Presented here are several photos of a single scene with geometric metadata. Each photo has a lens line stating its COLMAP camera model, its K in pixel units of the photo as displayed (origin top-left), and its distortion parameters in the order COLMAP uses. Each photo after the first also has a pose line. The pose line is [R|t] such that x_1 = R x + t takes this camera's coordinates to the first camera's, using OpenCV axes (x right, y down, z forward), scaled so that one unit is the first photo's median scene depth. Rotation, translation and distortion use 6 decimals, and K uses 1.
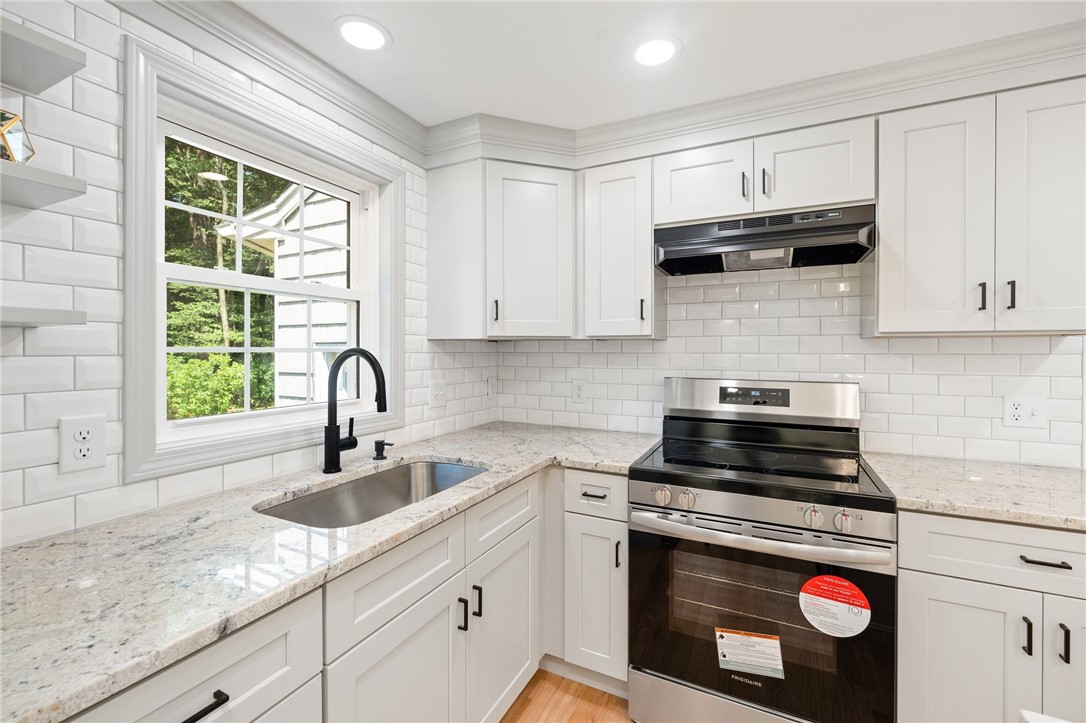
lens RADIAL K [[442.1, 0, 536.4], [0, 442.1, 353.7], [0, 0, 1]] dist [-0.000731, -0.000057]
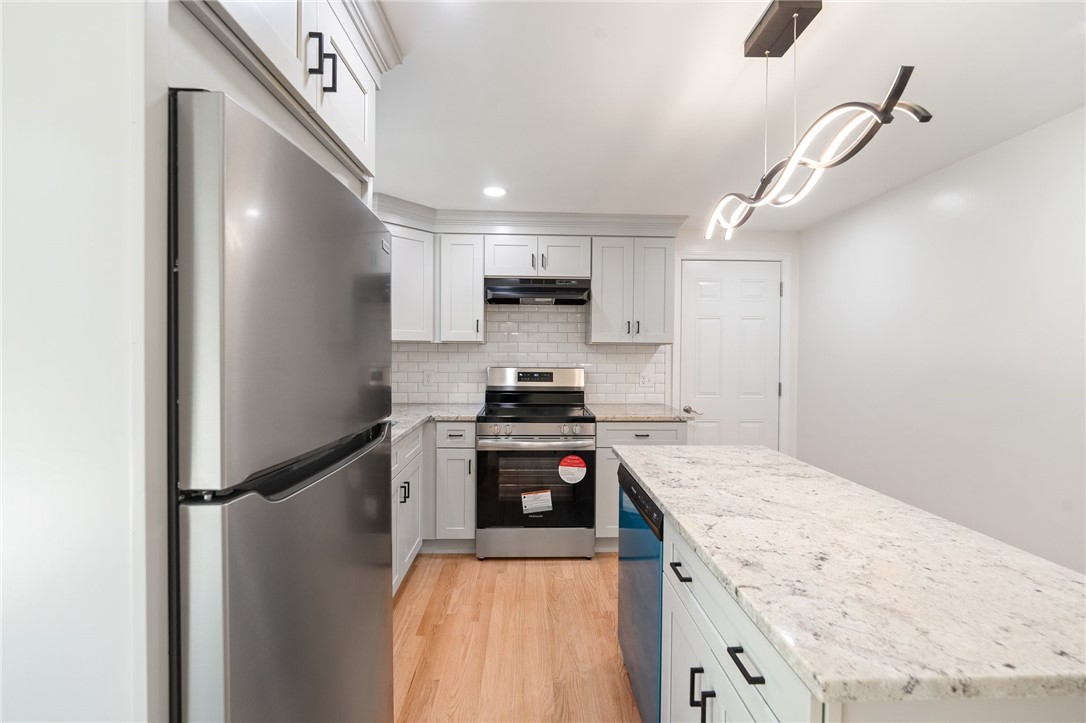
lens RADIAL K [[455.1, 0, 536.7], [0, 455.1, 358.9], [0, 0, 1]] dist [-0.001447, -0.000097]
pose [[0.876929, -0.004765, 0.480596, -0.395536], [-0.002524, 0.999891, 0.014520, -0.001890], [-0.480613, -0.013946, 0.876822, -0.621437]]
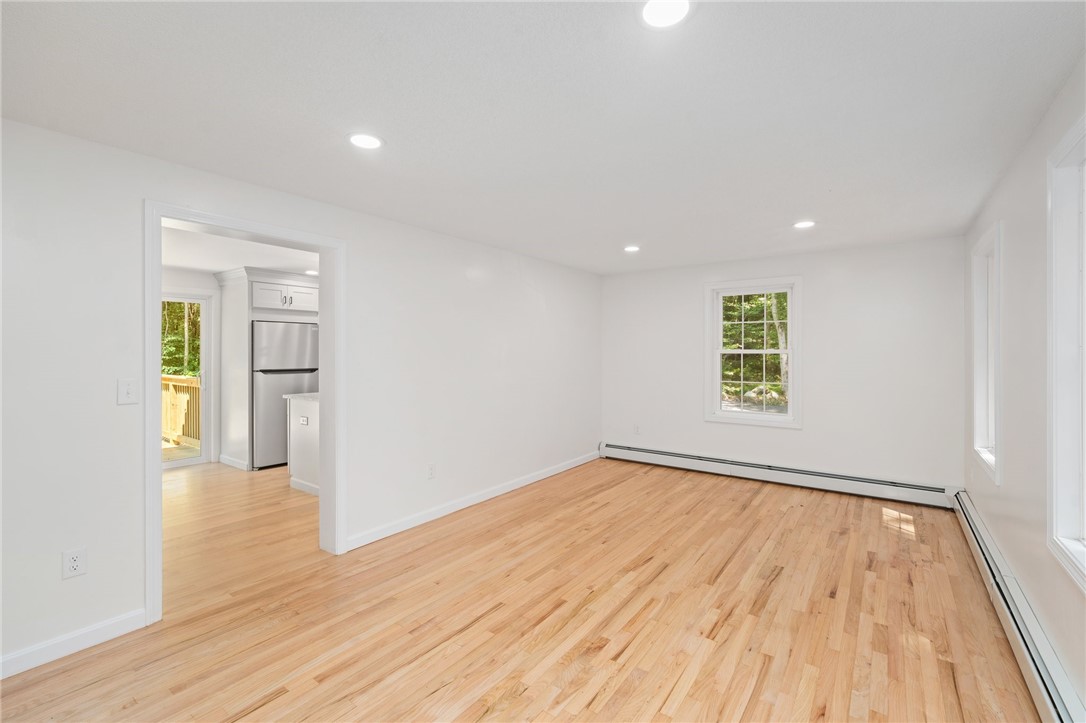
lens RADIAL K [[474.3, 0, 546.4], [0, 474.3, 352.7], [0, 0, 1]] dist [0.003109, 0.000126]
pose [[0.987112, -0.000902, -0.160031, 1.844085], [0.000428, 0.999995, -0.003001, 0.005559], [0.160033, 0.002894, 0.987107, -2.845111]]
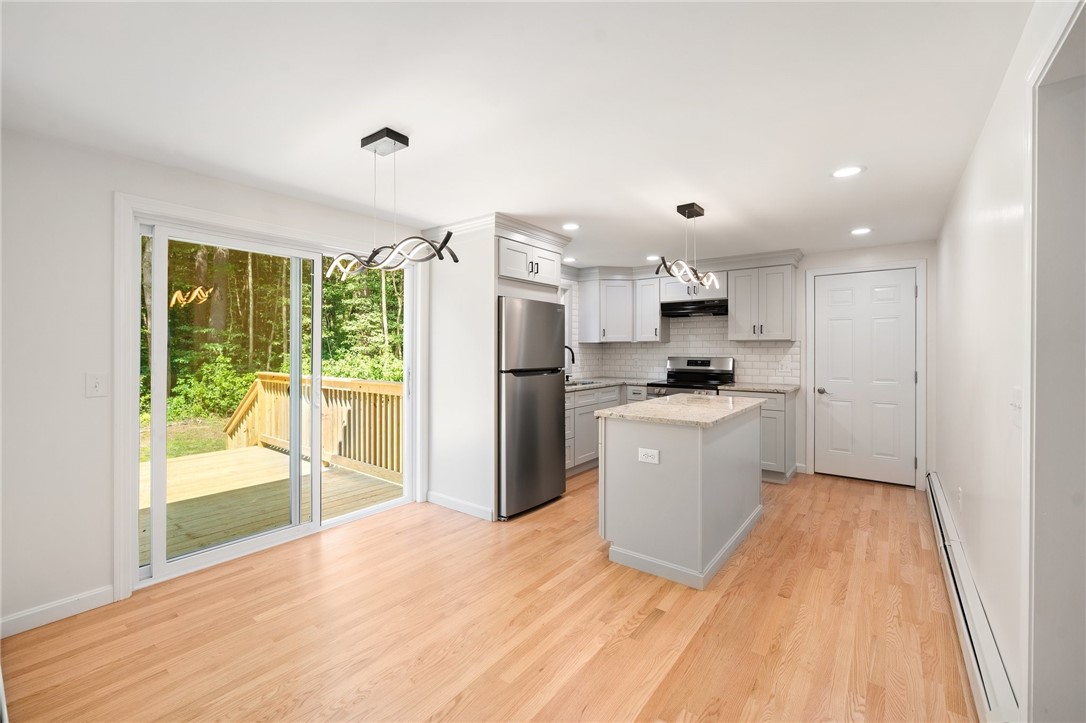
lens RADIAL K [[456.3, 0, 543.4], [0, 456.3, 352.5], [0, 0, 1]] dist [-0.002394, -0.000162]
pose [[0.983375, -0.000468, -0.181586, 0.061341], [0.000244, 0.999999, -0.001255, 0.034499], [0.181587, 0.001190, 0.983374, -2.032298]]
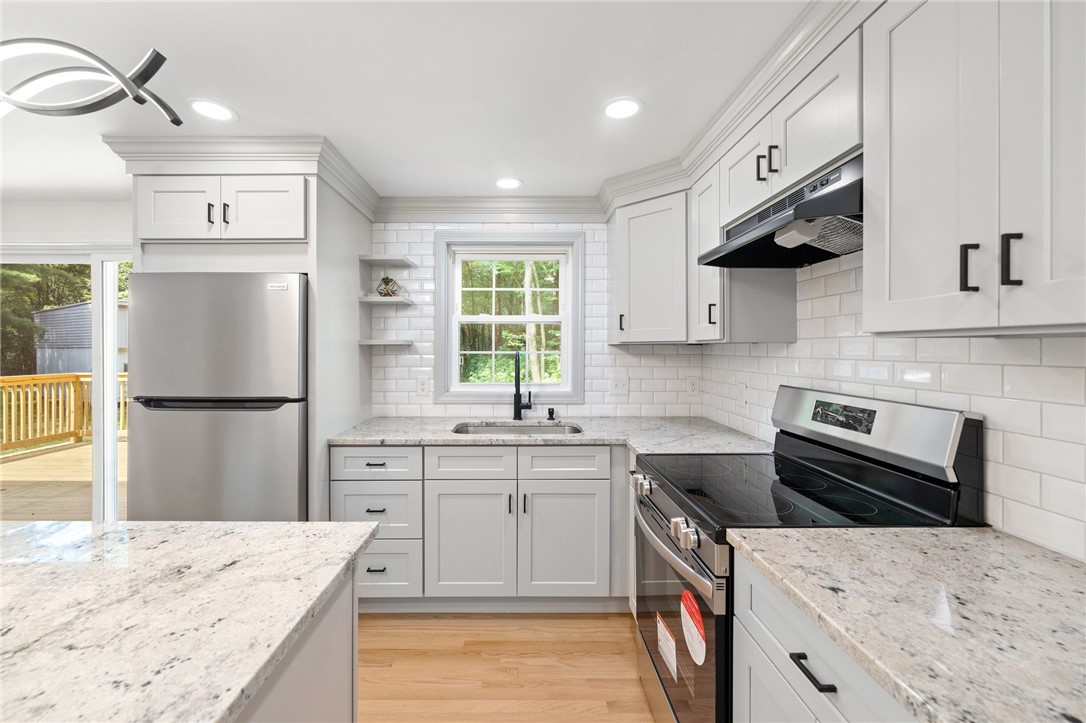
lens RADIAL K [[444.6, 0, 525.7], [0, 444.6, 350.0], [0, 0, 1]] dist [-0.002622, -0.000158]
pose [[0.450045, 0.001517, -0.893005, 0.970565], [-0.005811, 0.999982, -0.001230, -0.014529], [0.892987, 0.005743, 0.450046, 0.166105]]
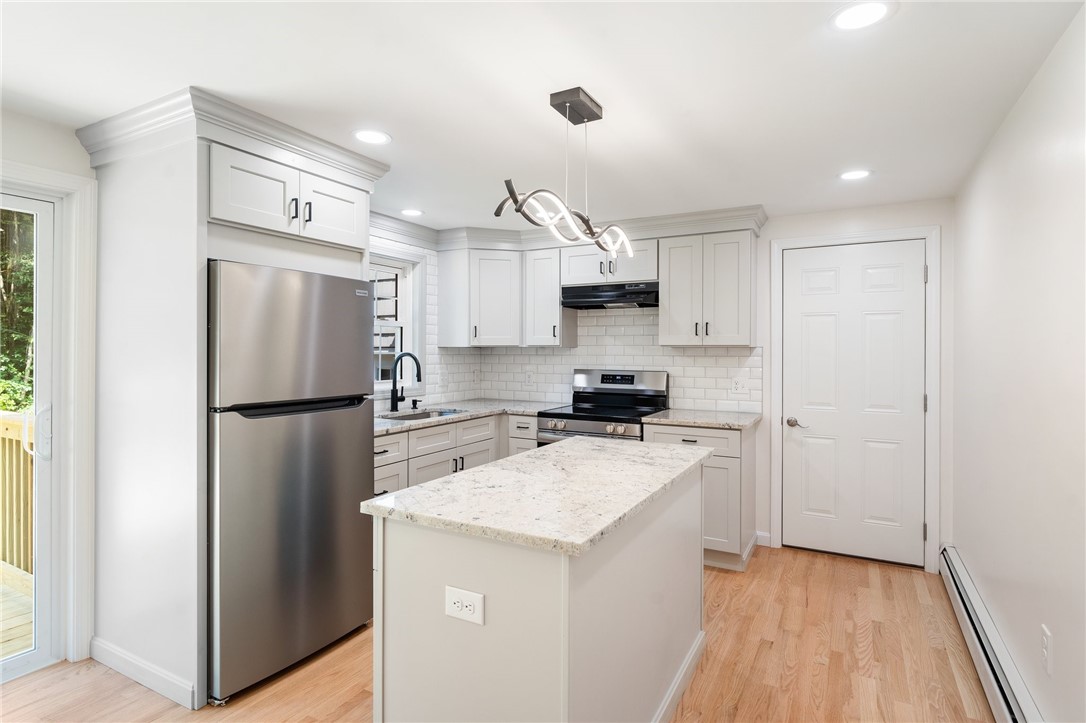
lens RADIAL K [[558.3, 0, 544.2], [0, 558.3, 352.4], [0, 0, 1]] dist [-0.000811, -0.000087]
pose [[0.999483, 0.001765, -0.032114, 0.274965], [-0.001863, 0.999994, -0.003020, -0.005914], [0.032108, 0.003078, 0.999480, -1.337010]]
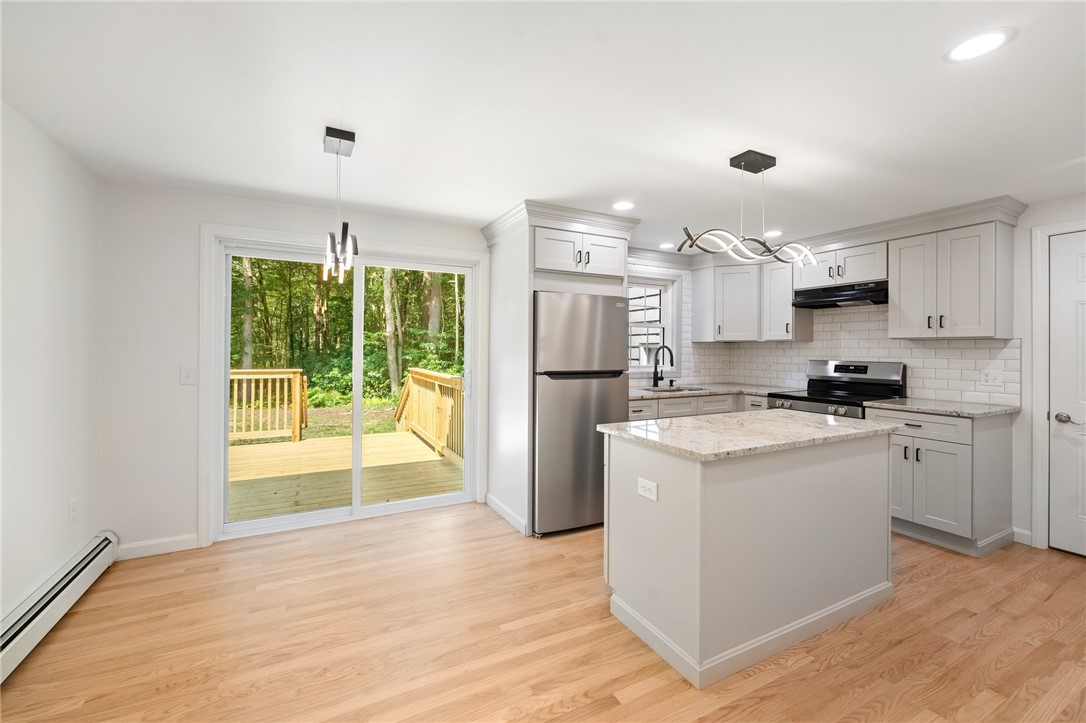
lens RADIAL K [[453.6, 0, 543.4], [0, 453.6, 348.9], [0, 0, 1]] dist [-0.004429, 0.000631]
pose [[0.812279, 0.002662, -0.583263, 0.578380], [-0.008106, 0.999945, -0.006725, 0.029792], [0.583212, 0.010191, 0.812256, -1.580111]]
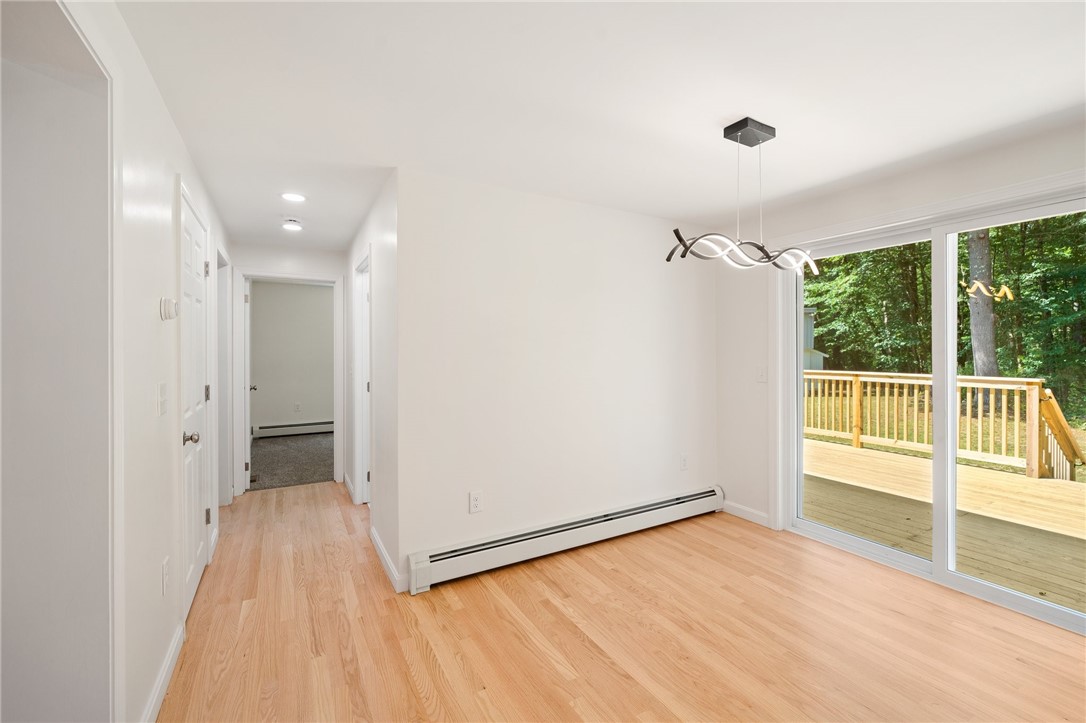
lens RADIAL K [[456.3, 0, 543.4], [0, 456.3, 352.5], [0, 0, 1]] dist [-0.002394, -0.000162]
pose [[-0.553256, 0.003425, -0.833004, 0.666780], [-0.004802, 0.999962, 0.007301, 0.024432], [0.832997, 0.008039, -0.553218, -0.719667]]
